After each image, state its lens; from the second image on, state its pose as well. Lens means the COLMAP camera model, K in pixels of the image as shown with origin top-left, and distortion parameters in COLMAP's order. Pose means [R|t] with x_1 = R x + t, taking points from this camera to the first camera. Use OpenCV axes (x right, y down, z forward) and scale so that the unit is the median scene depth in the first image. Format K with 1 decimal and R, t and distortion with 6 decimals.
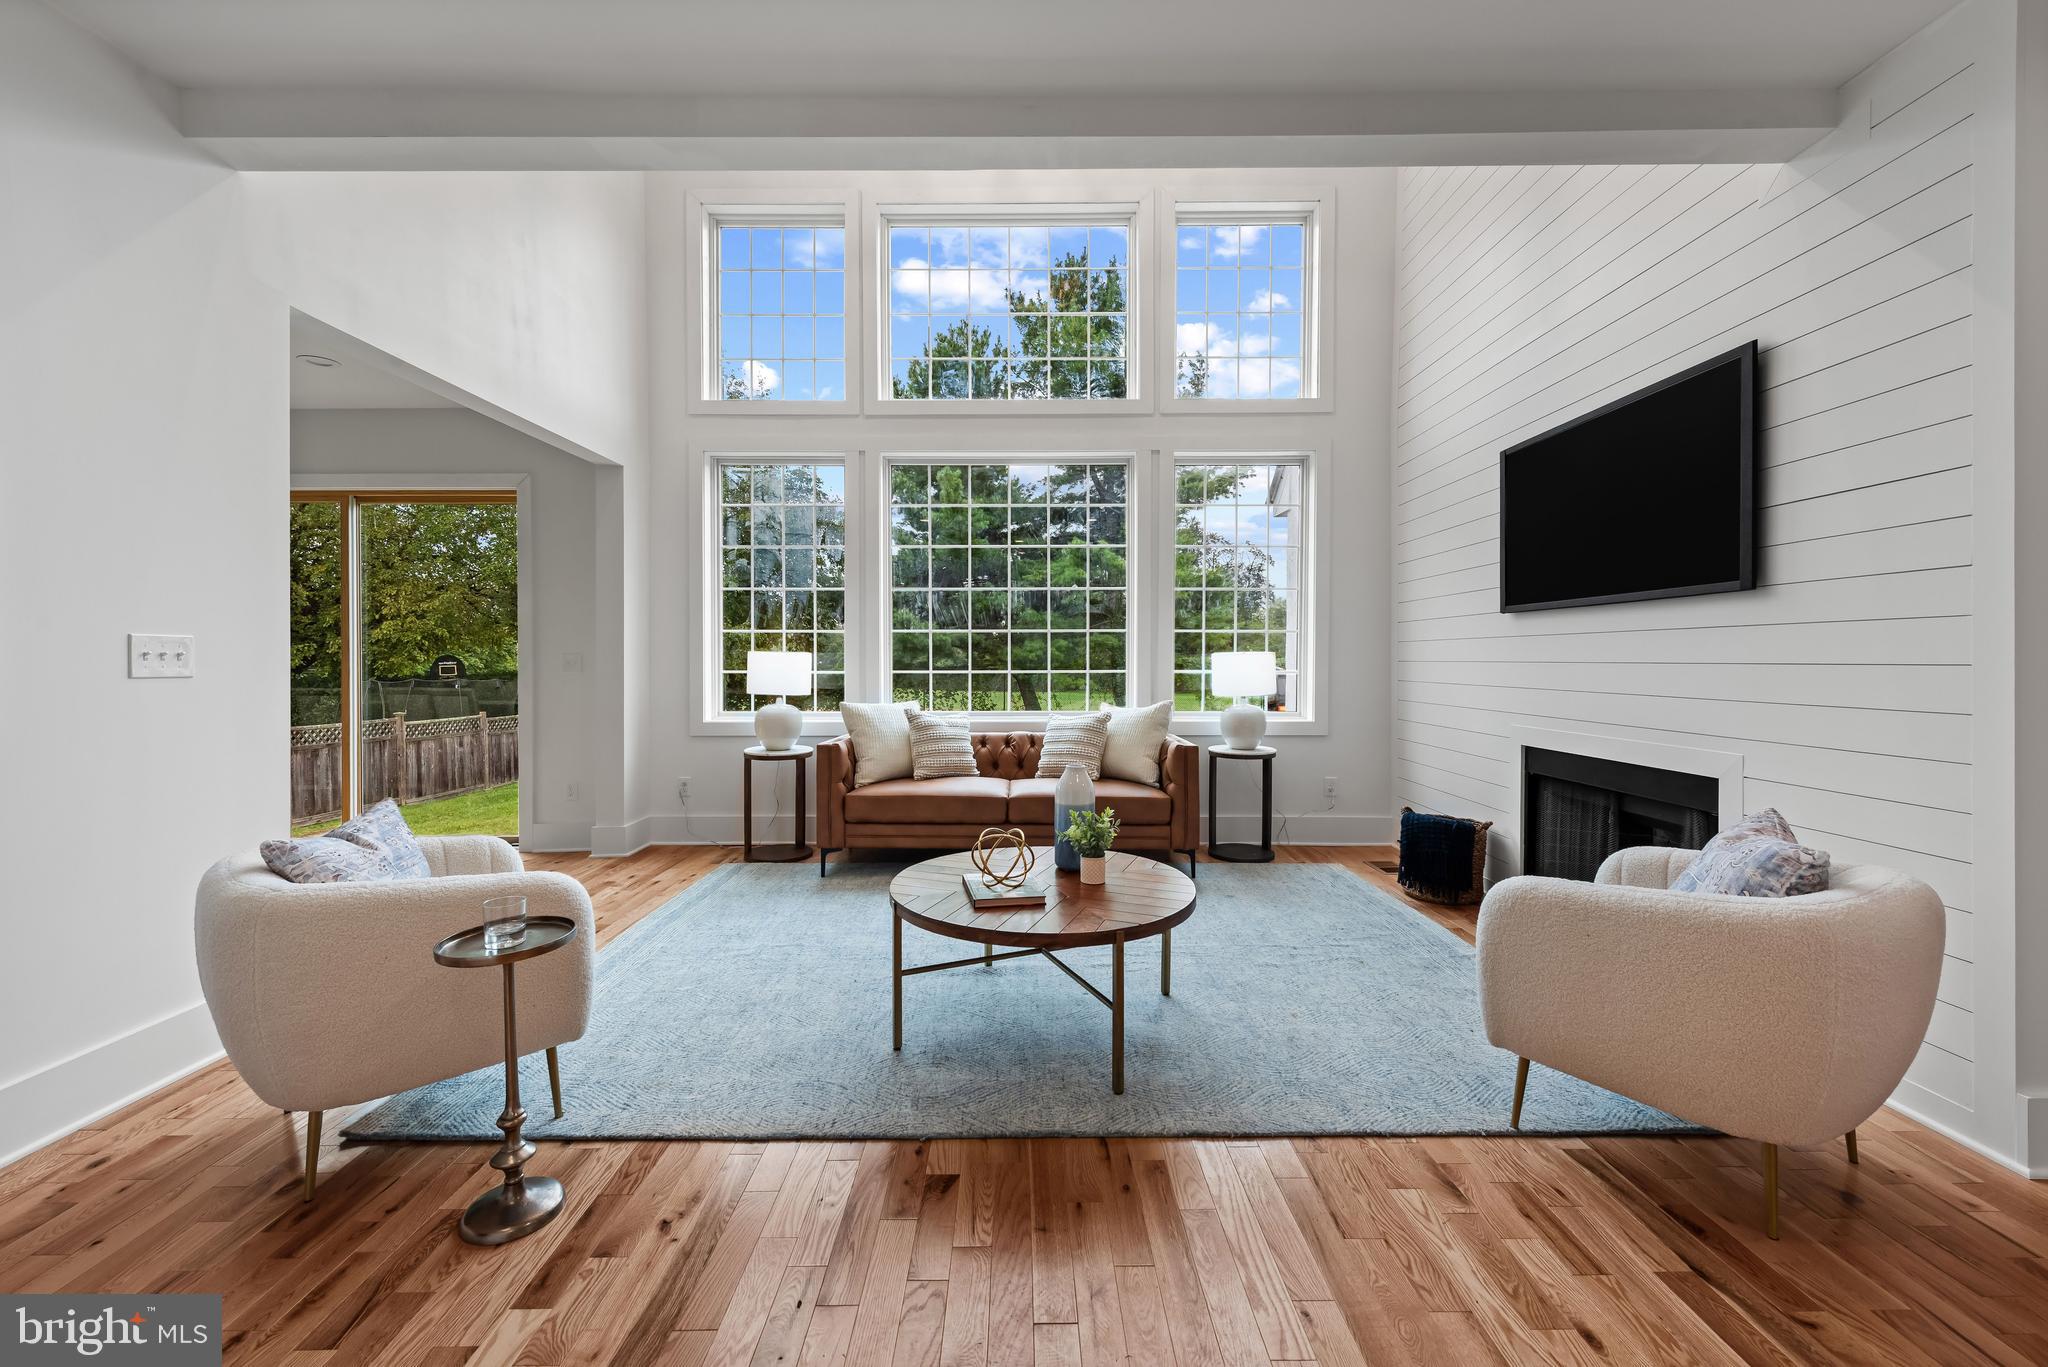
lens RADIAL K [[803.1, 0, 1030.7], [0, 803.1, 668.2], [0, 0, 1]] dist [0.003722, -0.000197]
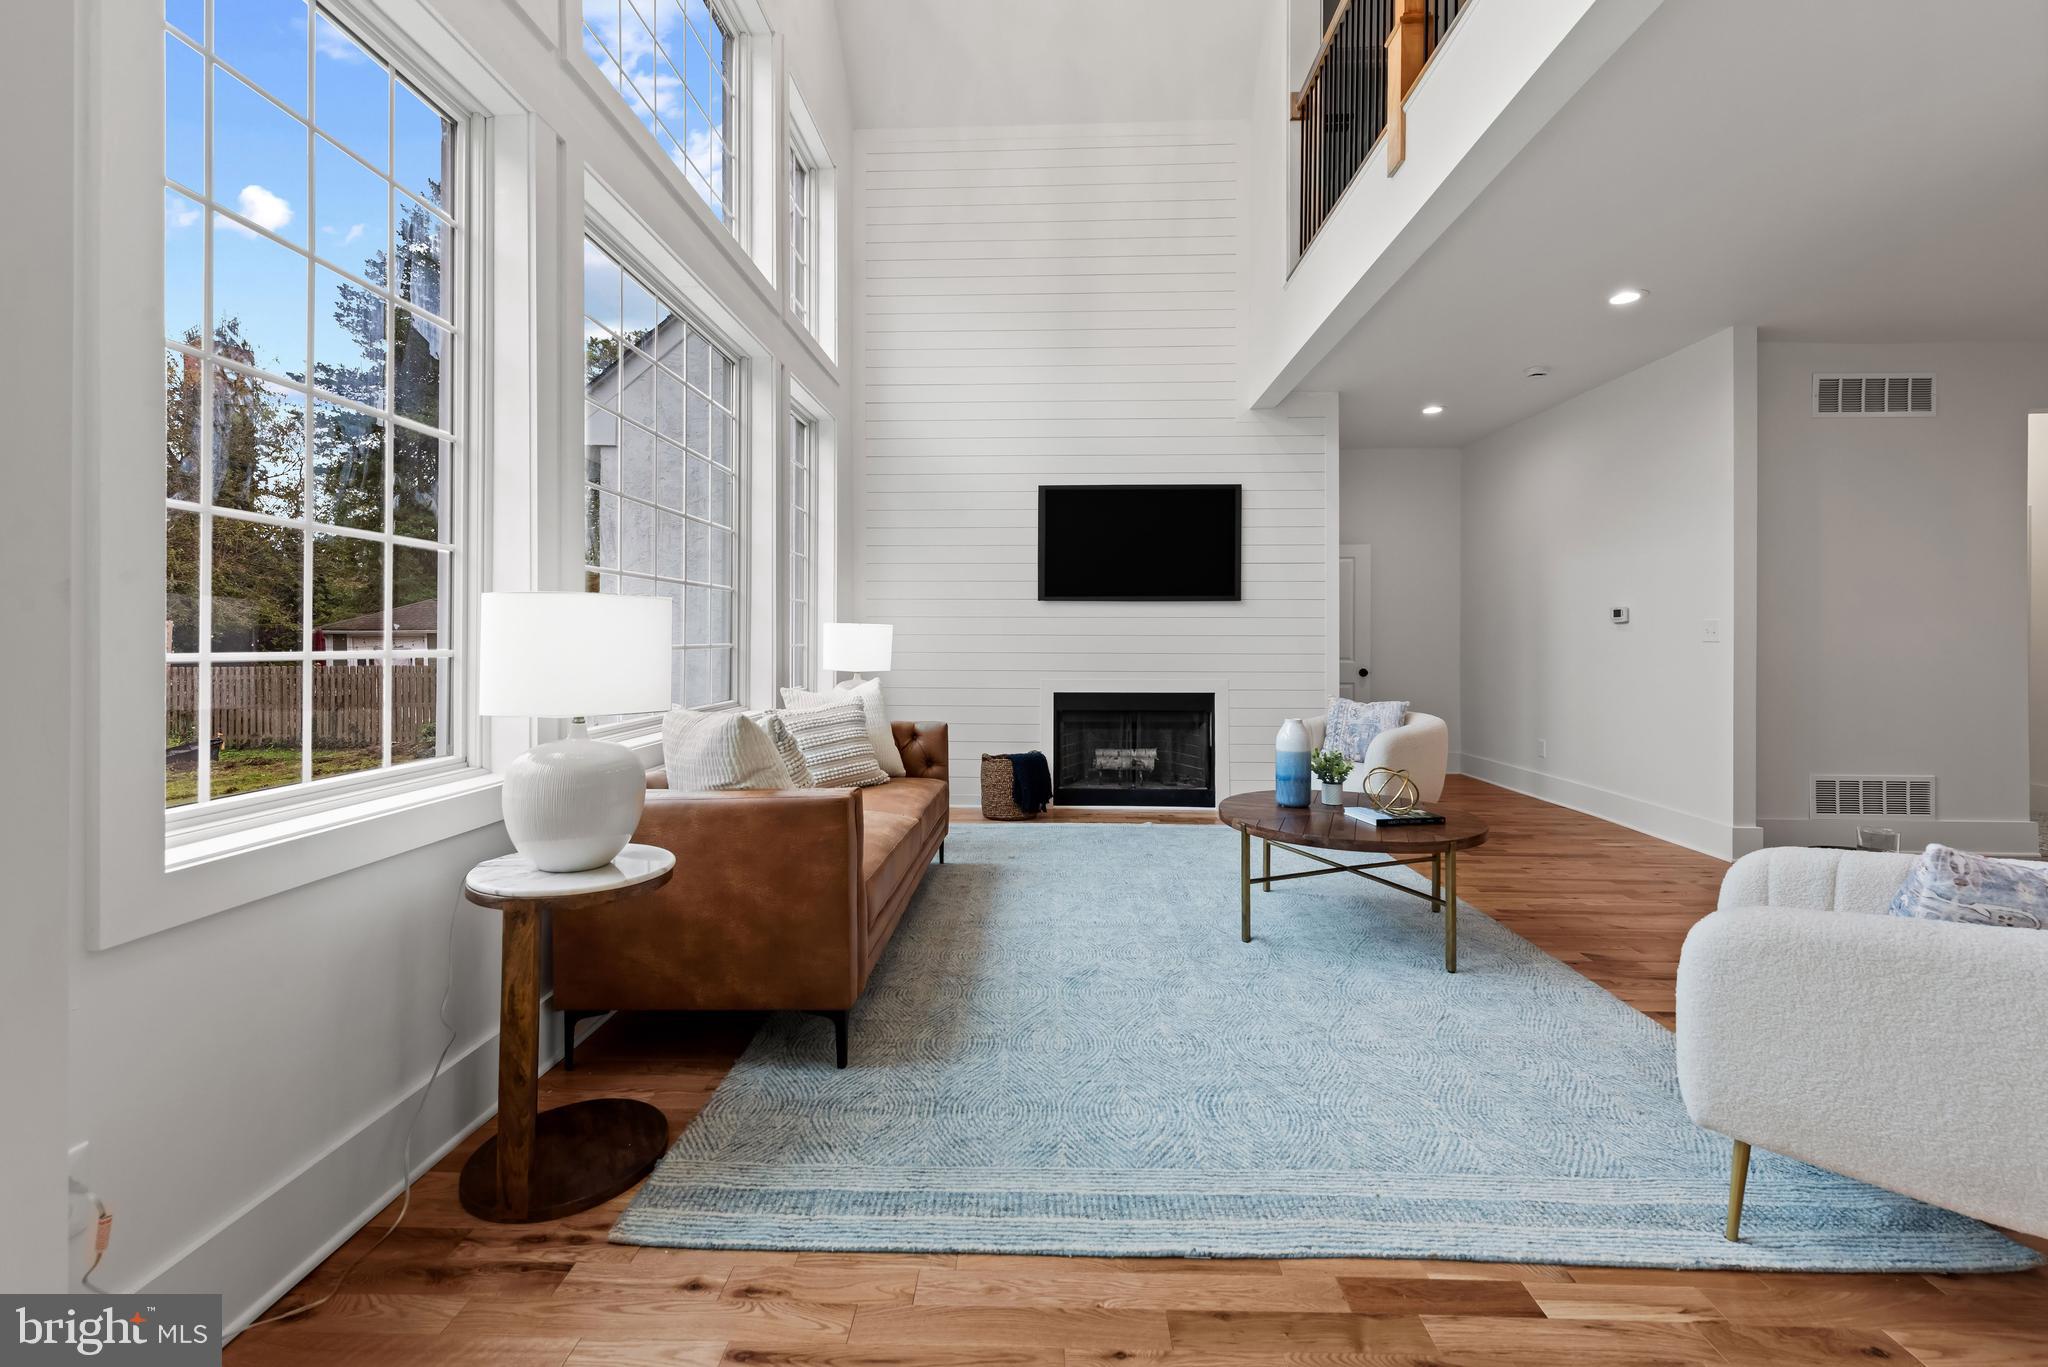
lens RADIAL K [[803.1, 0, 1027.0], [0, 803.1, 639.9], [0, 0, 1]] dist [0.003722, -0.000197]
pose [[0.051611, -0.001985, 0.998665, -0.644637], [0.004970, 0.999986, 0.001731, -0.000265], [-0.998655, 0.004874, 0.051620, 0.744055]]
